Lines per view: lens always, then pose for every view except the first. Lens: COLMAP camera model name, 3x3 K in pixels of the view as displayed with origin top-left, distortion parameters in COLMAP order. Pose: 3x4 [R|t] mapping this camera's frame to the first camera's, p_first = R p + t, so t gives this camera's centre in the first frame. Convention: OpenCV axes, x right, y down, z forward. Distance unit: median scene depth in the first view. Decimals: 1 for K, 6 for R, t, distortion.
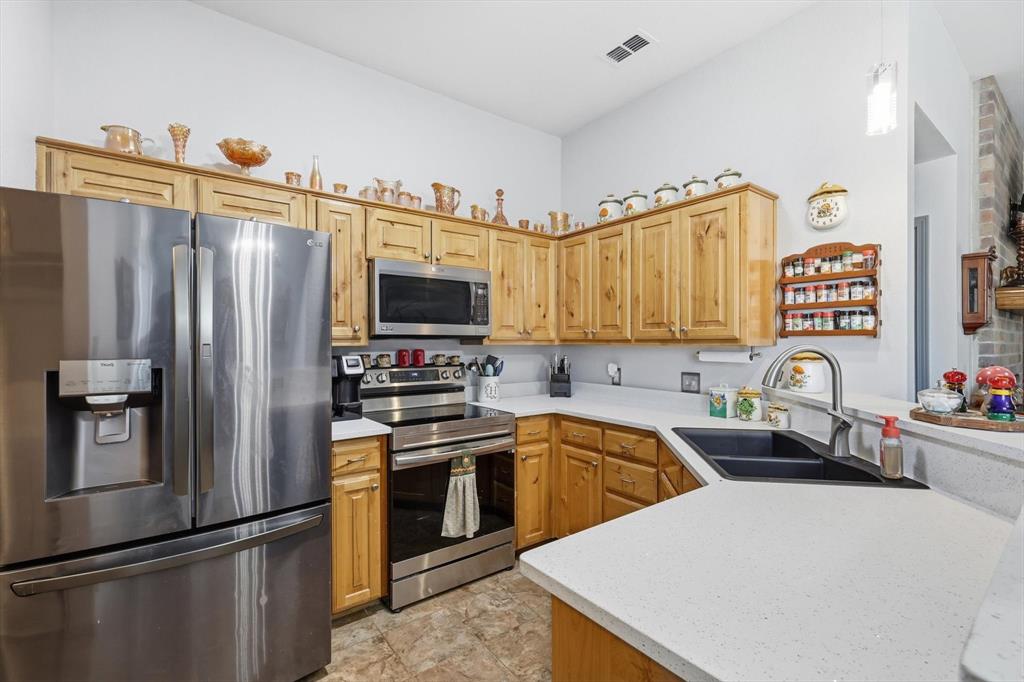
lens RADIAL K [[452.5, 0, 507.4], [0, 452.5, 340.9], [0, 0, 1]] dist [0.004595, 0.000155]
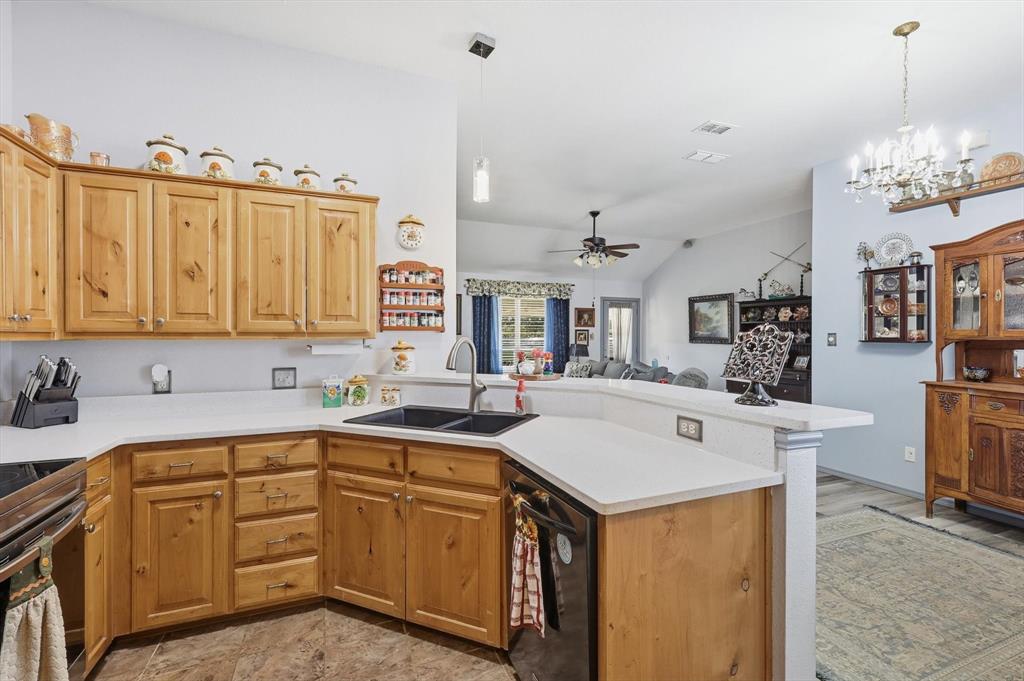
lens RADIAL K [[452.5, 0, 509.2], [0, 452.5, 338.3], [0, 0, 1]] dist [0.004595, 0.000155]
pose [[0.256922, -0.003099, 0.966427, -0.474034], [0.000314, 0.999995, 0.003123, 0.006710], [-0.966432, -0.000499, 0.256921, 0.365776]]
